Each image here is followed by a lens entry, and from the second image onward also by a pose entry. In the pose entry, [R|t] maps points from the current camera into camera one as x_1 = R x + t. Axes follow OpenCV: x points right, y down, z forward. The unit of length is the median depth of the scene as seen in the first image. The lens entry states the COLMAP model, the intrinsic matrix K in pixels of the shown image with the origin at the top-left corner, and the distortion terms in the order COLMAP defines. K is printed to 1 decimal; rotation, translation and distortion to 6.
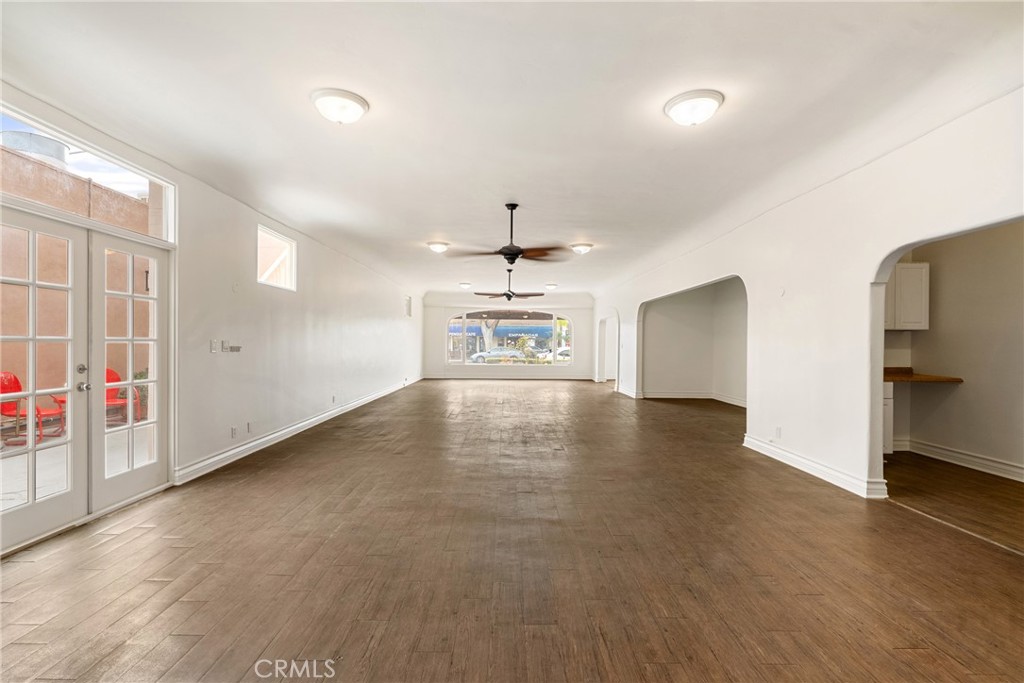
lens RADIAL K [[471.5, 0, 515.5], [0, 471.5, 342.5], [0, 0, 1]] dist [-0.002949, 0.000638]
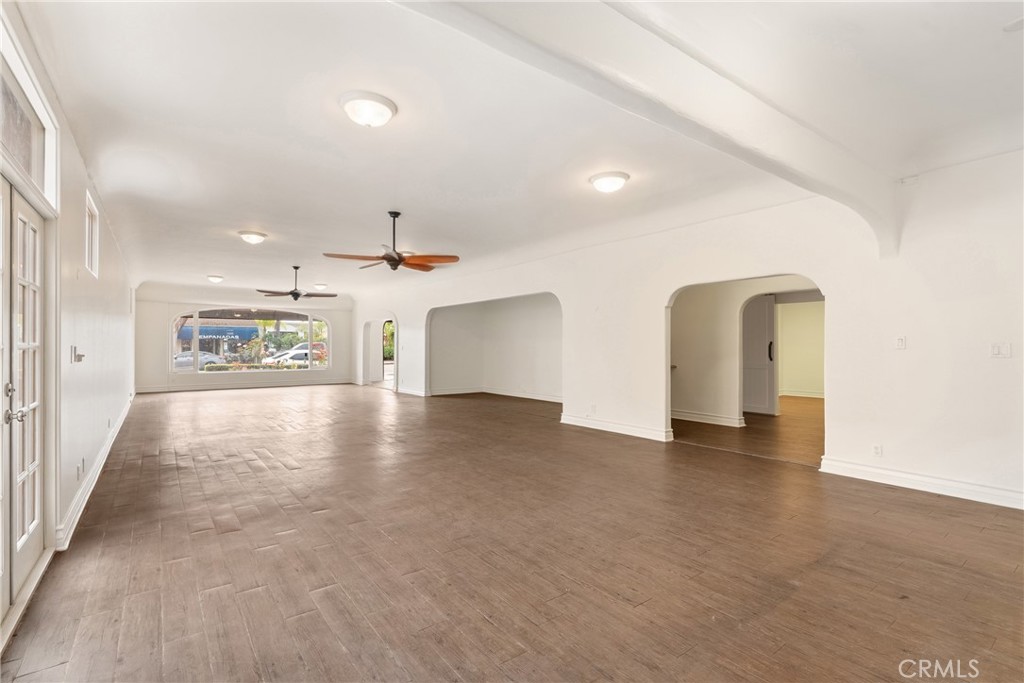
lens RADIAL K [[471.5, 0, 515.5], [0, 471.5, 342.5], [0, 0, 1]] dist [-0.002949, 0.000638]
pose [[0.803724, -0.004225, 0.594987, -0.403093], [0.006876, 0.999974, -0.002188, -0.003442], [-0.594963, 0.005849, 0.803732, 0.012188]]
